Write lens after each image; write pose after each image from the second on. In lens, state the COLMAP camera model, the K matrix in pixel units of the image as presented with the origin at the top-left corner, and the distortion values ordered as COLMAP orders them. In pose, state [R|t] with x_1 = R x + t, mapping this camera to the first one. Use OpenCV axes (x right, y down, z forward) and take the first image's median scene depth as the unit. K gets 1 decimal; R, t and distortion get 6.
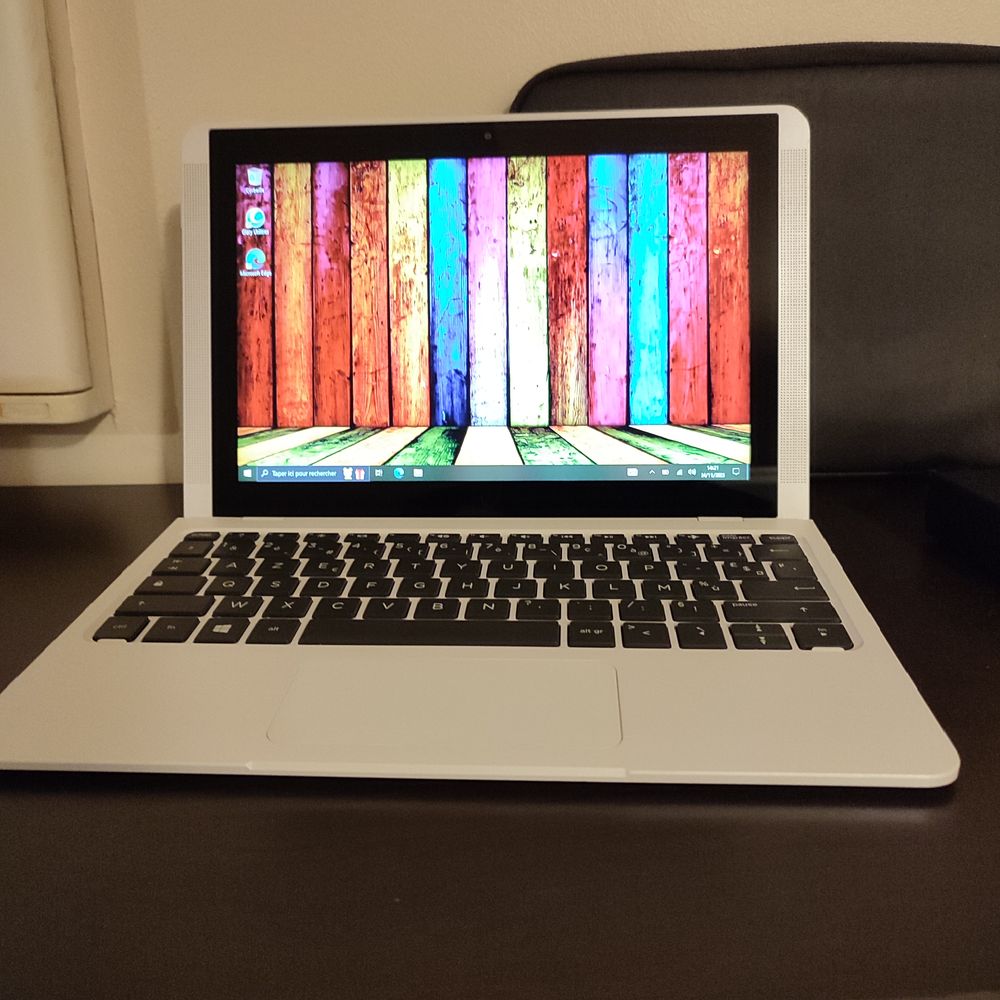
lens RADIAL K [[1103.3, 0, 496.4], [0, 1103.3, 498.8], [0, 0, 1]] dist [-0.000558, 0.000000]
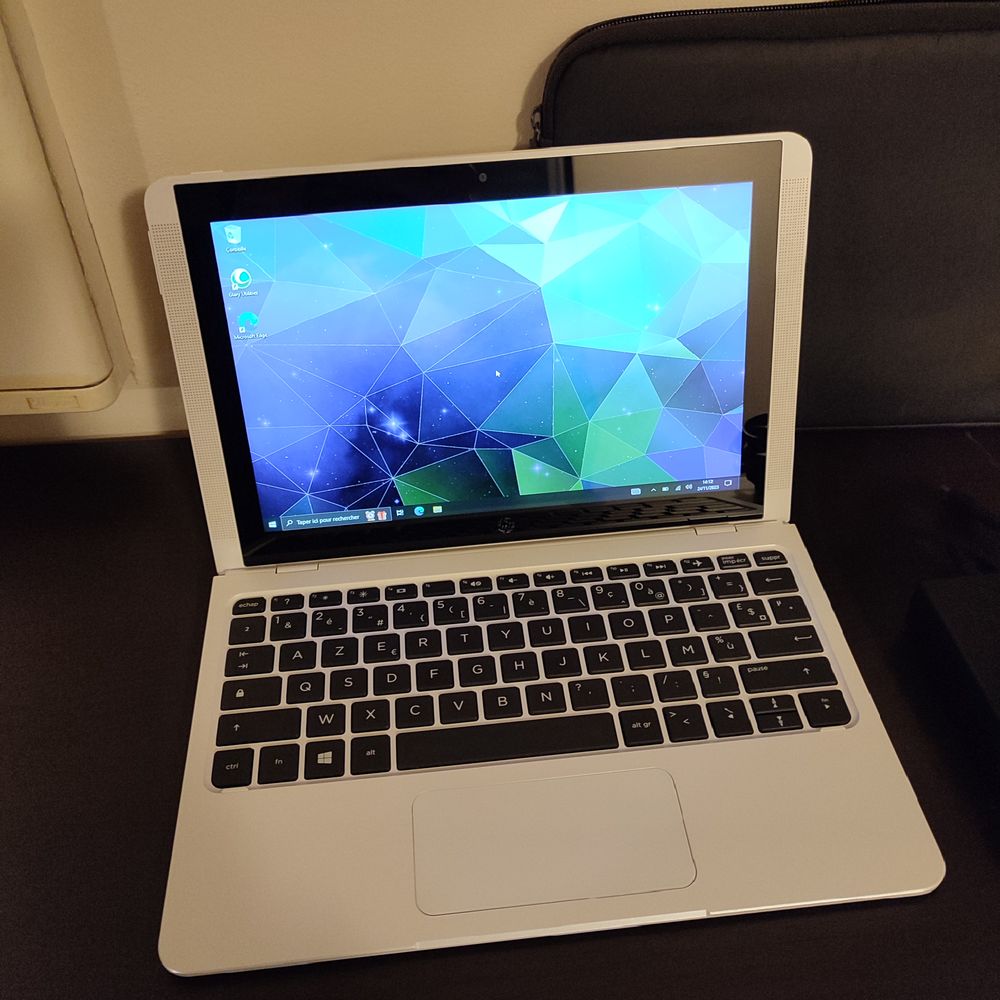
lens RADIAL K [[1103.3, 0, 501.0], [0, 1103.3, 510.4], [0, 0, 1]] dist [-0.000558, 0.000000]
pose [[0.984766, -0.116445, 0.129140, -0.151294], [0.050488, 0.902147, 0.428465, -0.483989], [-0.166396, -0.415418, 0.894282, 0.042762]]
